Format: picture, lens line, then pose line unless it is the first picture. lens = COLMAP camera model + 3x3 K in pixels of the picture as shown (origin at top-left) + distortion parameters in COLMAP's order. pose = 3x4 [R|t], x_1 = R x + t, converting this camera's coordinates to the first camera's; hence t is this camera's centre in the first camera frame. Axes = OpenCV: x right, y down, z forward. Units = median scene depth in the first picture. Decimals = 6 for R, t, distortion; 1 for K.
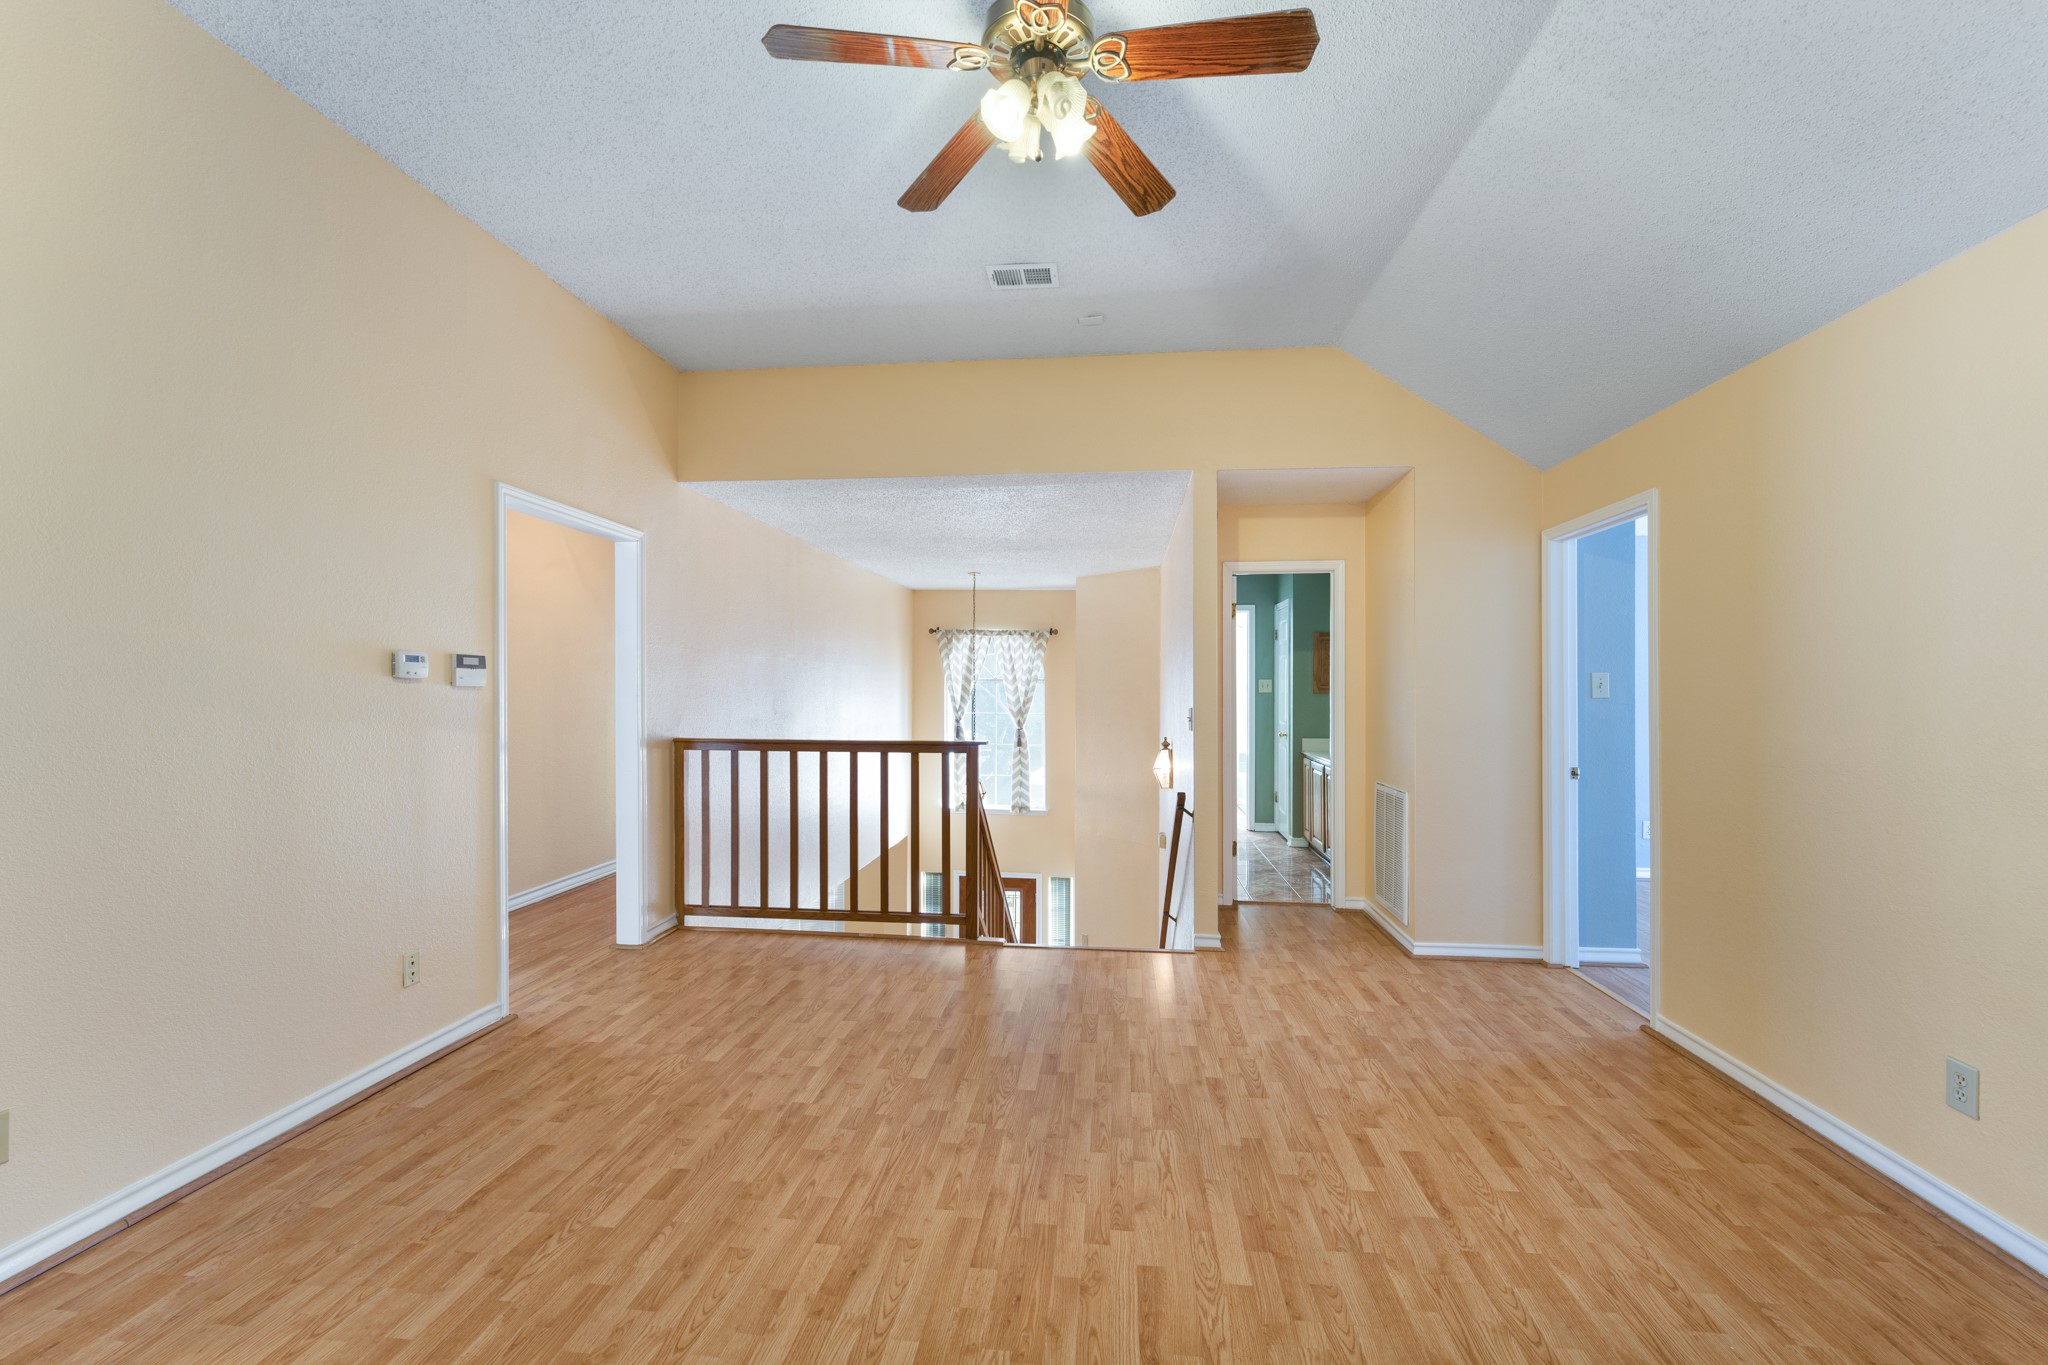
lens RADIAL K [[836.3, 0, 1018.8], [0, 836.3, 689.2], [0, 0, 1]] dist [0.004966, -0.000709]
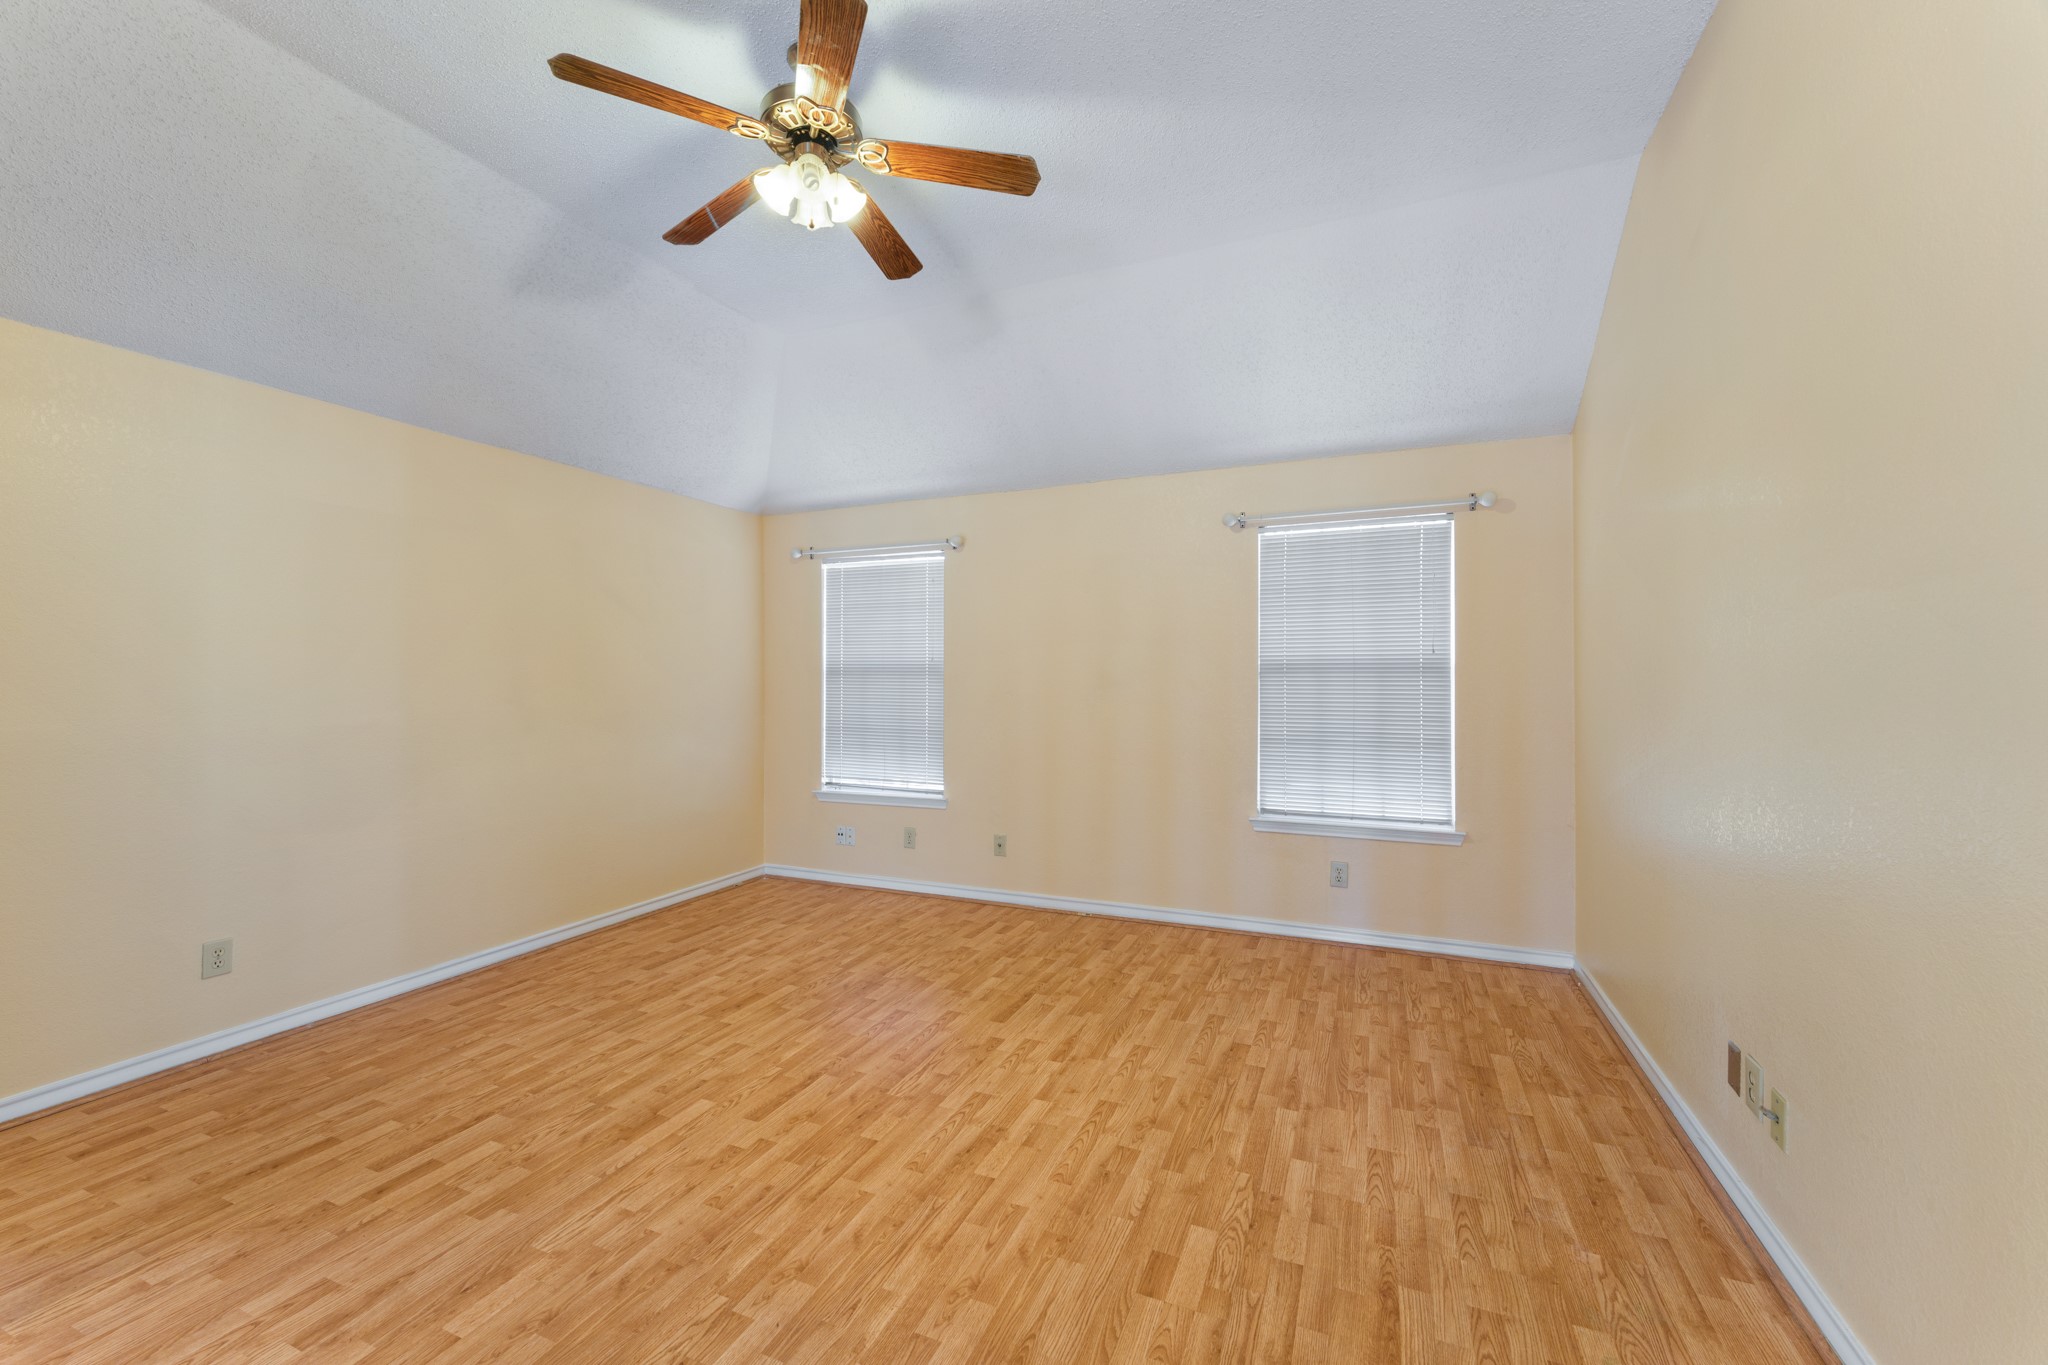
lens RADIAL K [[836.3, 0, 1024.3], [0, 836.3, 679.8], [0, 0, 1]] dist [0.004966, -0.000709]
pose [[-0.958823, 0.000884, 0.284003, -0.556218], [-0.000043, 0.999995, -0.003259, 0.015755], [-0.284005, -0.003137, -0.958818, 1.923807]]
